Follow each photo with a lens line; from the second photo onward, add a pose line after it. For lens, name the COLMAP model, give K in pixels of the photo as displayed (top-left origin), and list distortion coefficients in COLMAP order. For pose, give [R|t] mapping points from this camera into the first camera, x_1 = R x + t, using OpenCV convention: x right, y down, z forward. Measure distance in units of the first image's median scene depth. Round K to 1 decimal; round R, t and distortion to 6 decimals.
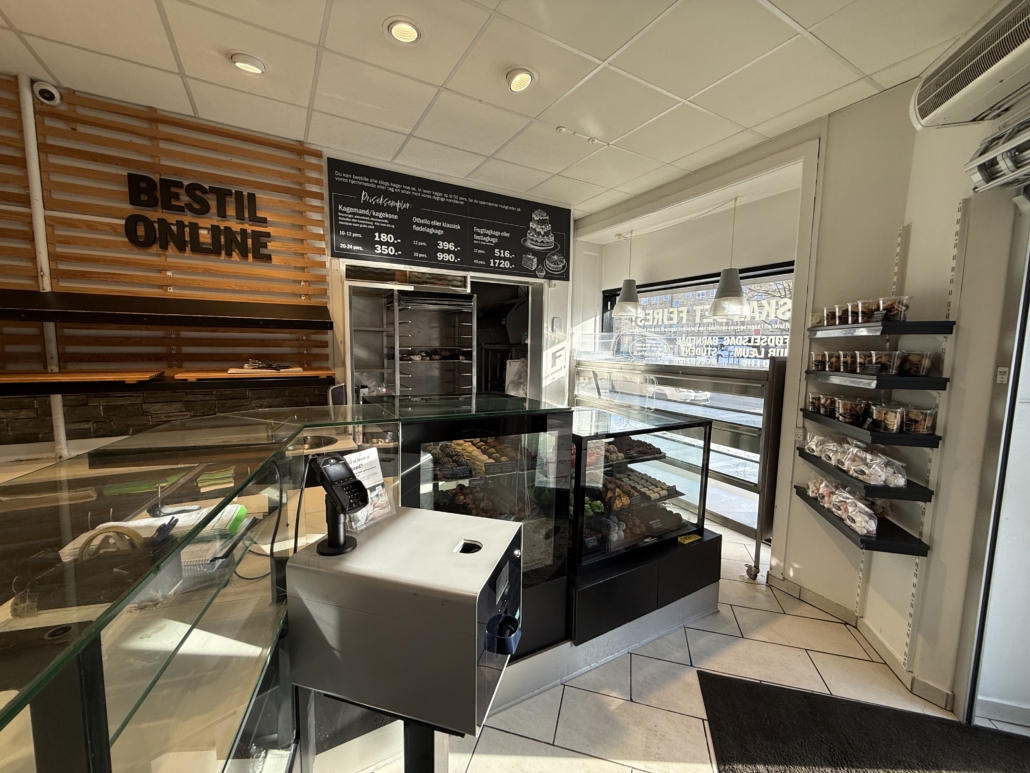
lens RADIAL K [[410.1, 0, 517.3], [0, 410.1, 385.1], [0, 0, 1]] dist [0.000653, 0.000118]
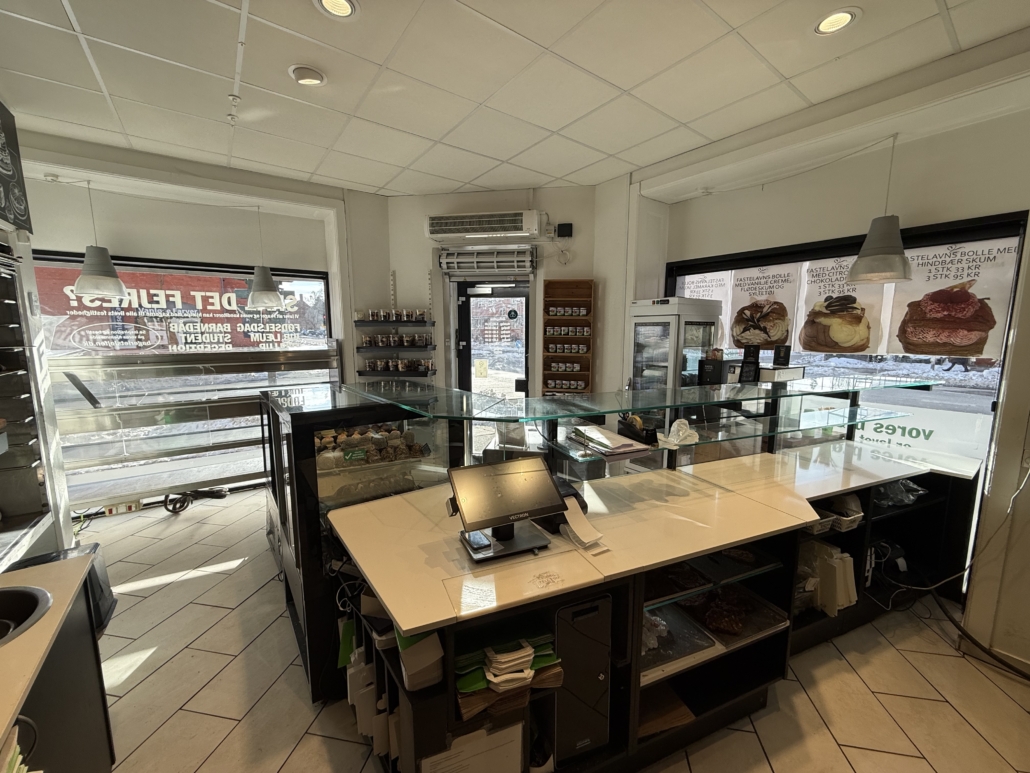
lens RADIAL K [[410.1, 0, 519.0], [0, 410.1, 387.3], [0, 0, 1]] dist [0.000653, 0.000118]
pose [[-0.103610, -0.145747, 0.983882, -0.734679], [0.100569, 0.982601, 0.156148, -0.050215], [-0.989521, 0.115126, -0.087149, 0.400604]]
